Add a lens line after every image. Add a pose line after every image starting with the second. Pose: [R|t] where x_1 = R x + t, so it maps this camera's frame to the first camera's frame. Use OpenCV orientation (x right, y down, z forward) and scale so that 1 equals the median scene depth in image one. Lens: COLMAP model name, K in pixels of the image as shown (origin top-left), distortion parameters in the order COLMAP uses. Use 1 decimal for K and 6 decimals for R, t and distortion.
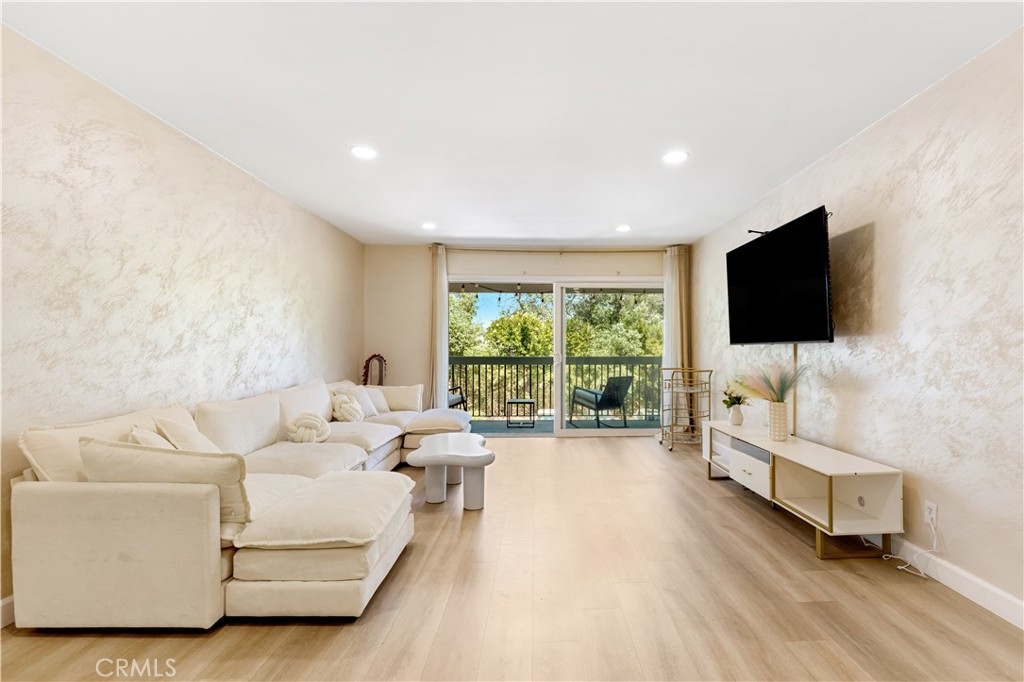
lens RADIAL K [[491.1, 0, 543.7], [0, 491.1, 353.8], [0, 0, 1]] dist [0.001731, 0.000492]
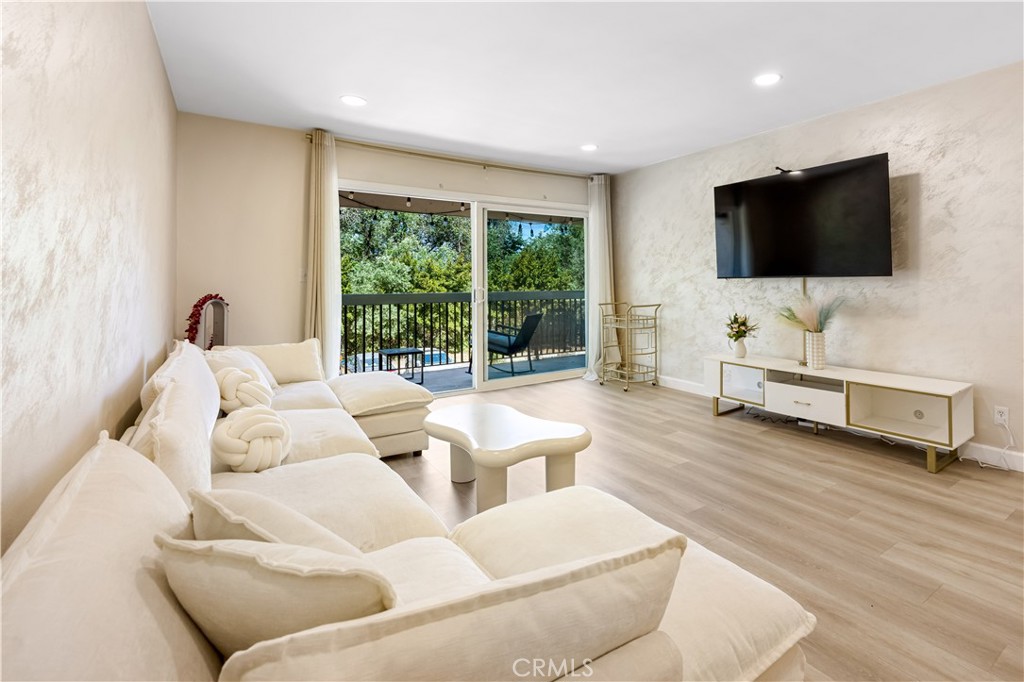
lens RADIAL K [[497.5, 0, 582.0], [0, 497.5, 282.2], [0, 0, 1]] dist [-0.001810, -0.000027]
pose [[0.823842, -0.004577, 0.566801, -0.498931], [0.011122, 0.999905, -0.008092, -0.006315], [-0.566710, 0.012970, 0.823815, 0.370001]]
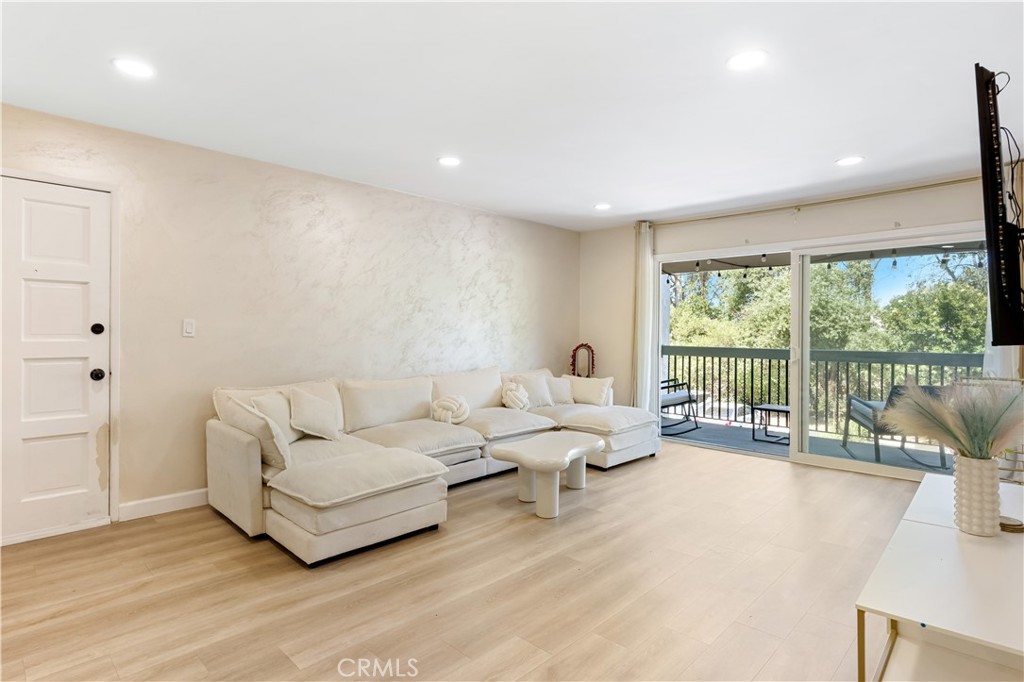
lens RADIAL K [[535.0, 0, 497.3], [0, 535.0, 333.4], [0, 0, 1]] dist [-0.002692, -0.000167]
pose [[0.690039, 0.007404, -0.723734, 0.495072], [-0.013153, 0.999911, -0.002311, -0.023427], [0.723652, 0.011114, 0.690075, 0.227622]]
